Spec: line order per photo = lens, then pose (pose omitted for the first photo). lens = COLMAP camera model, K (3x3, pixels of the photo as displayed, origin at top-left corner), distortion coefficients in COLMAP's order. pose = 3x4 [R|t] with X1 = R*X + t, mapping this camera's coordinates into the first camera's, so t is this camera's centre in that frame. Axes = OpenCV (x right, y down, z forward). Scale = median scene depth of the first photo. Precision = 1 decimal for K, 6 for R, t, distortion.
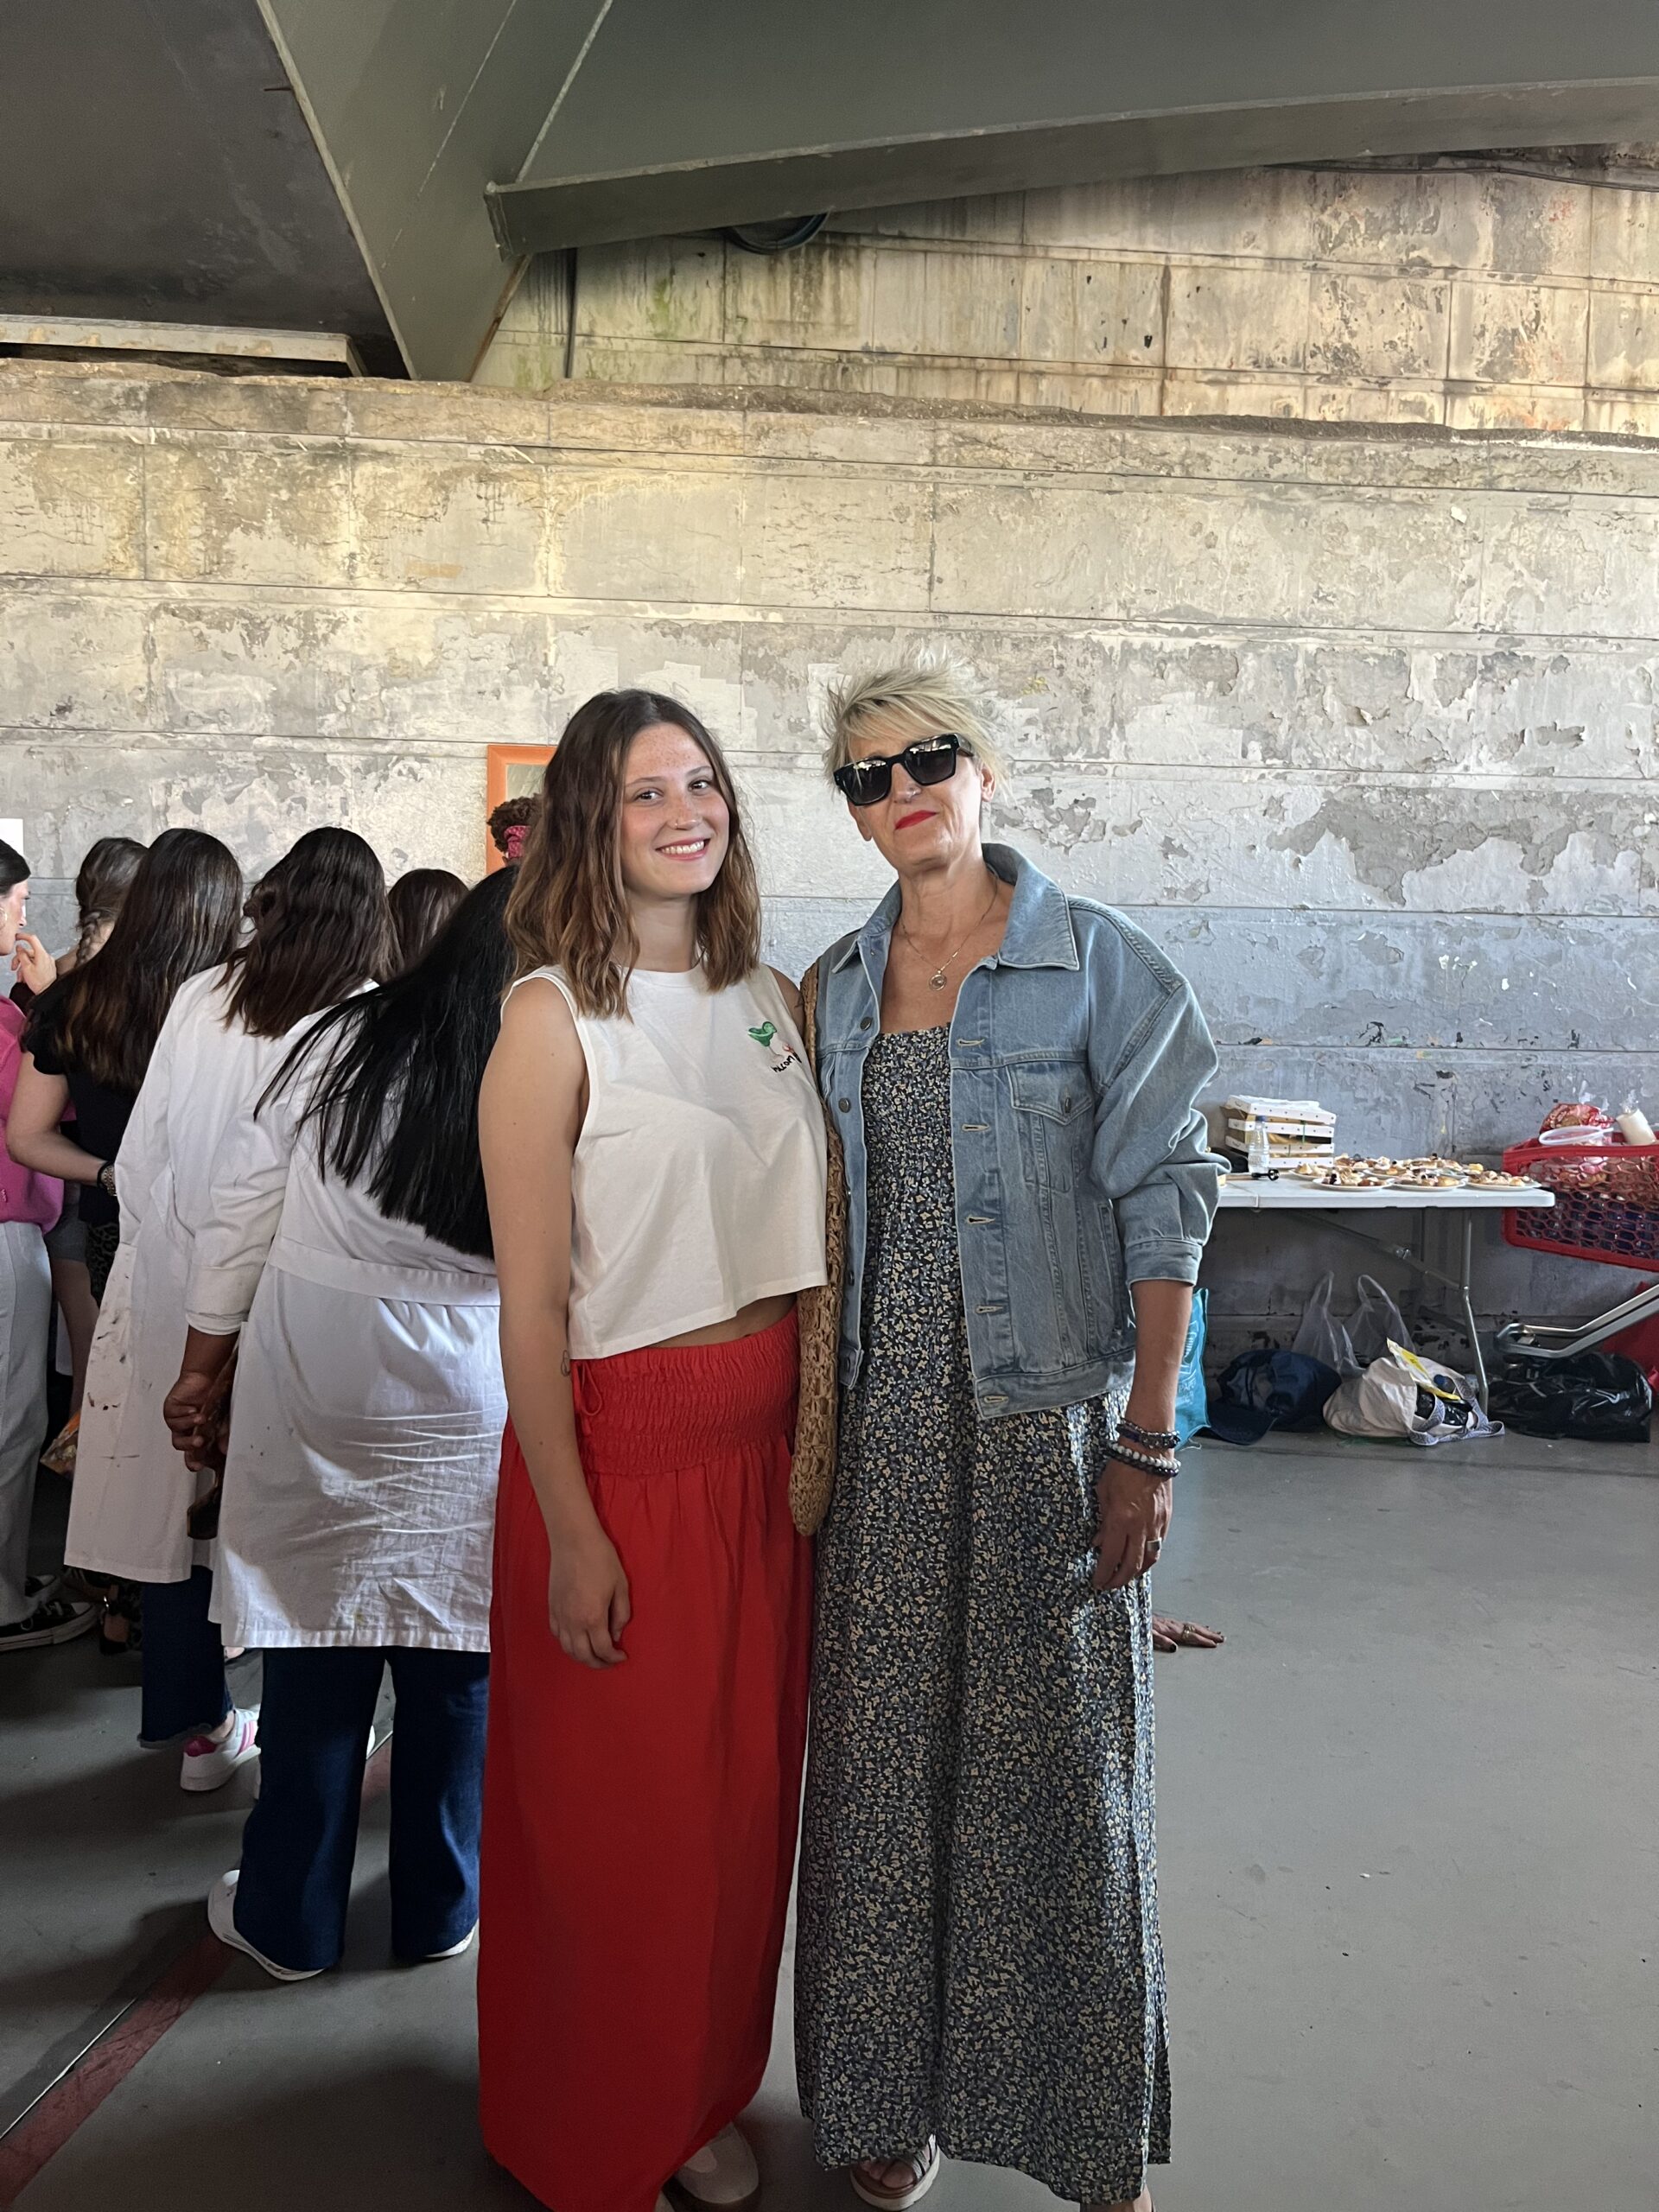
lens RADIAL K [[1657.4, 0, 857.5], [0, 1657.4, 1116.5], [0, 0, 1]] dist [0.061082, -0.042453]
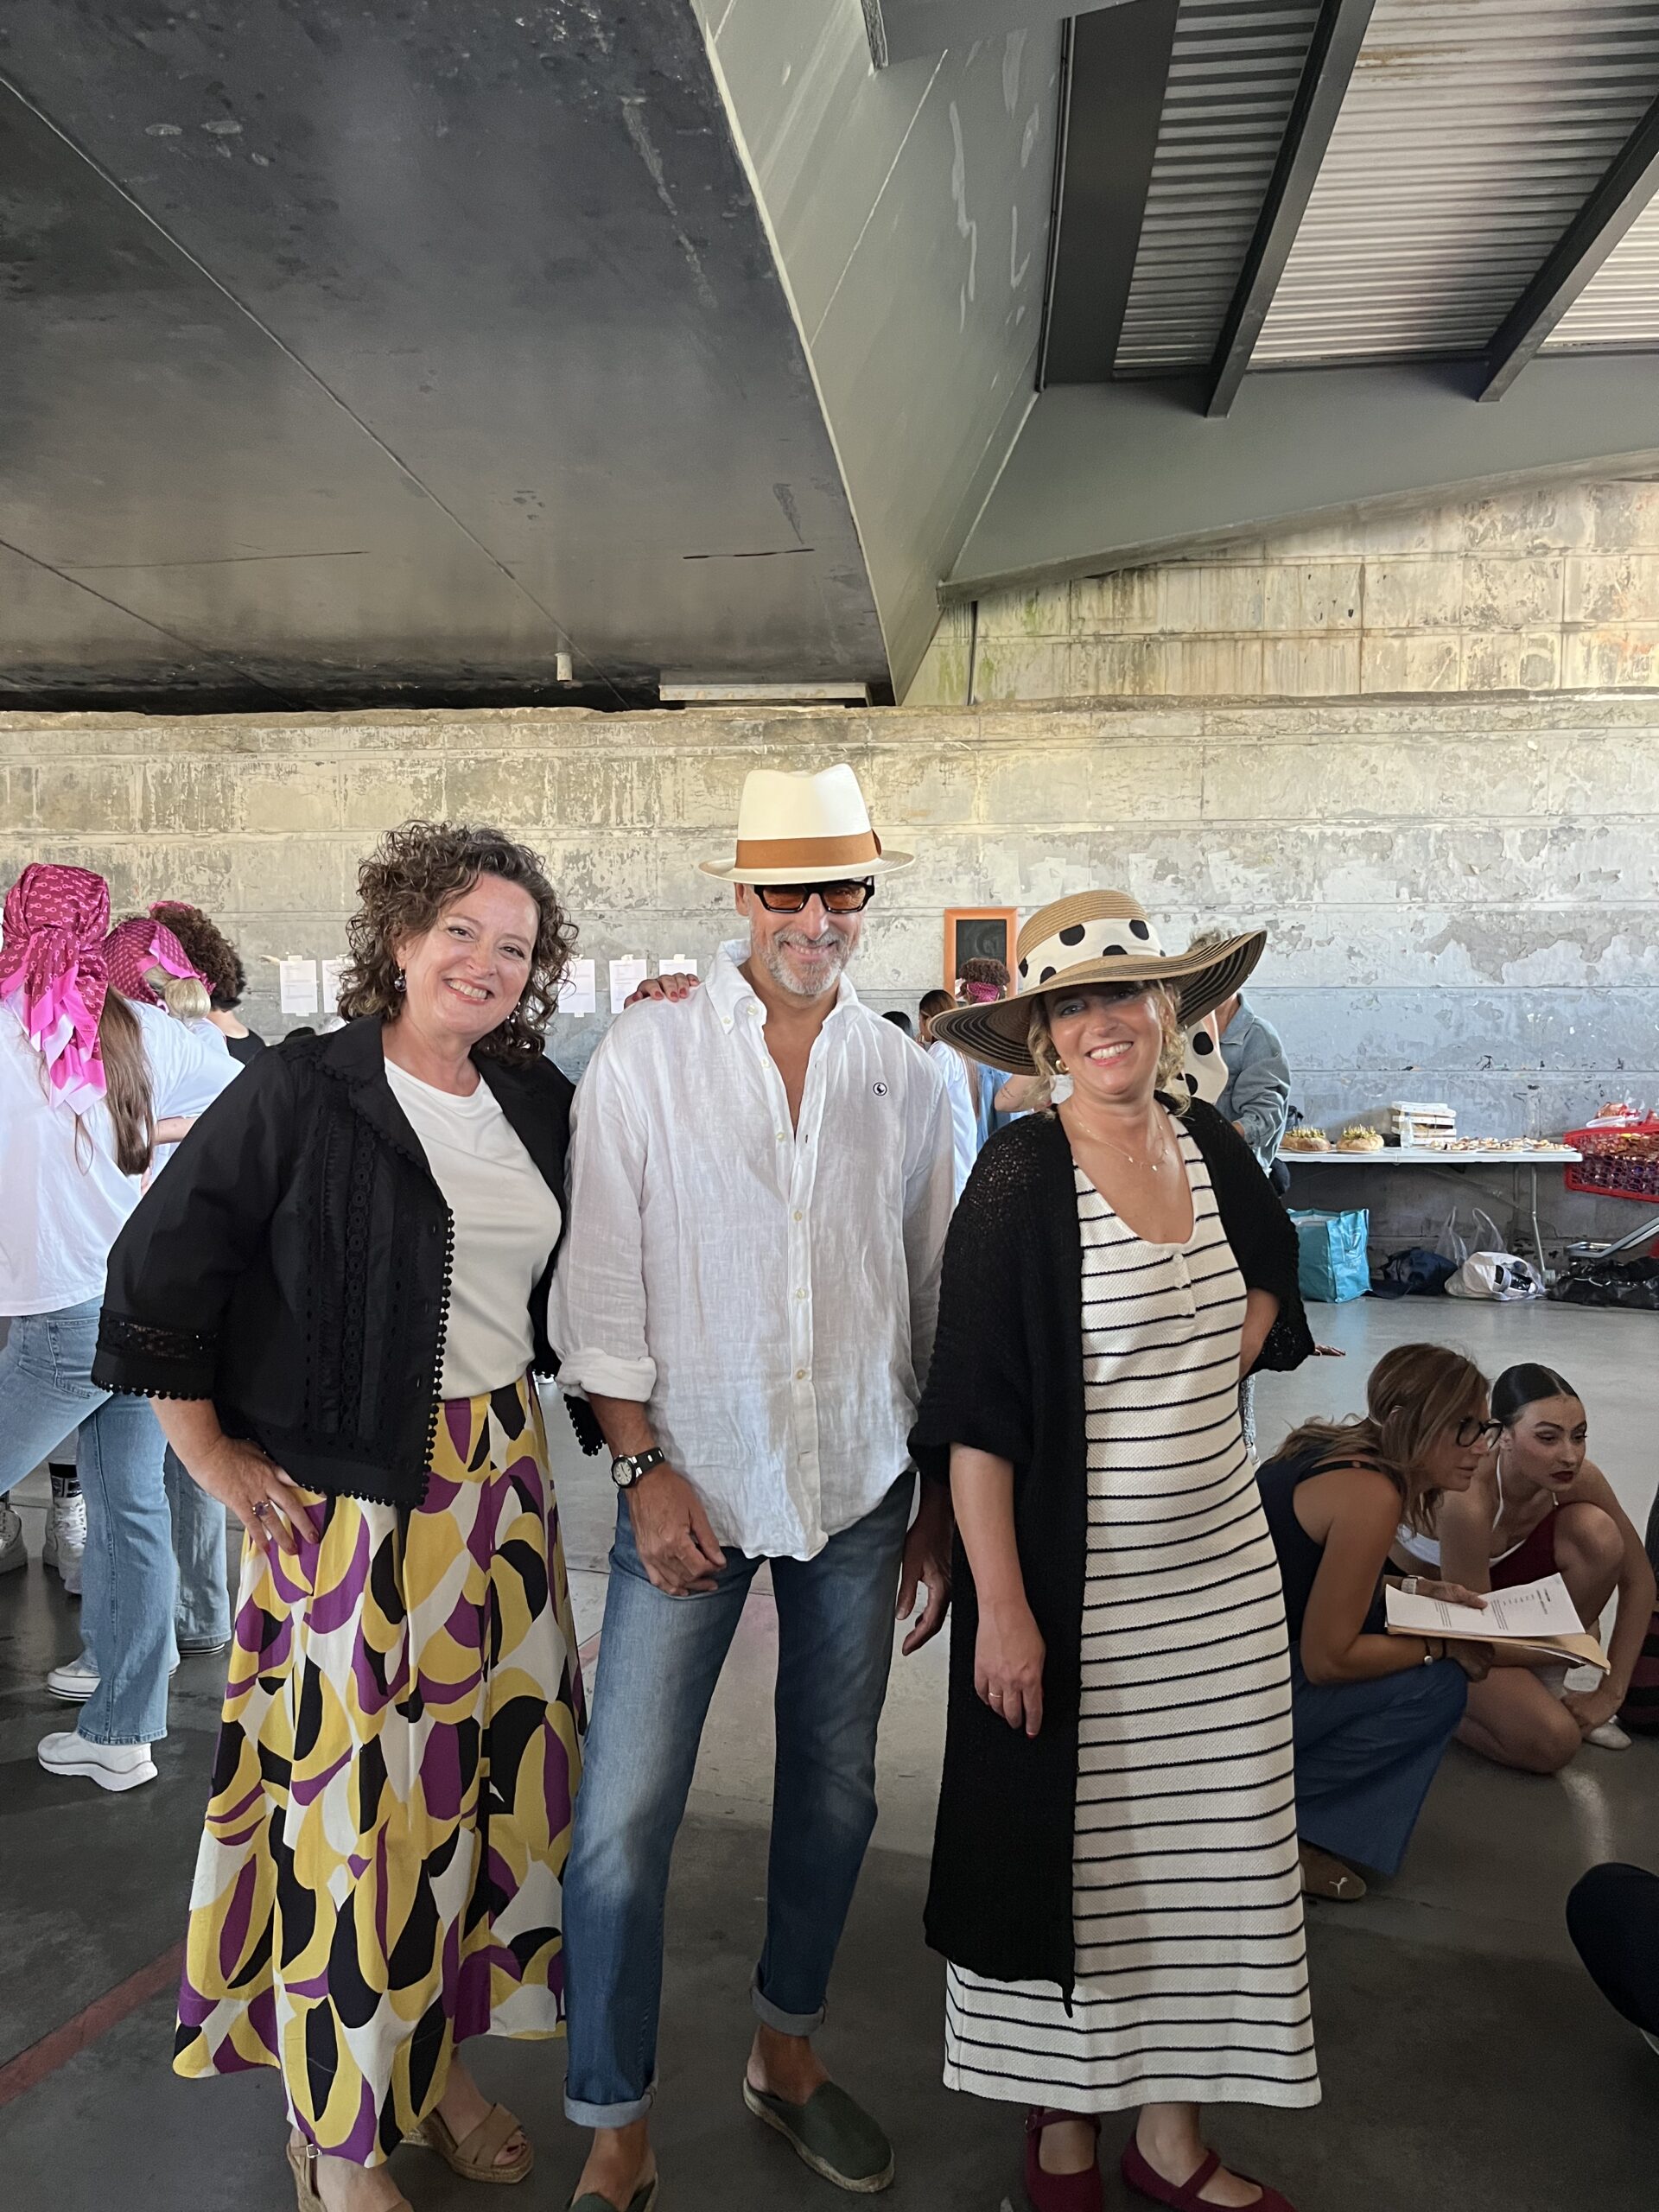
lens RADIAL K [[1657.4, 0, 857.5], [0, 1657.4, 1116.5], [0, 0, 1]] dist [0.061082, -0.042453]
pose [[0.983773, -0.012553, -0.178976, -0.001734], [0.006988, 0.999473, -0.031694, 0.050400], [0.179280, 0.029929, 0.983343, -0.713423]]
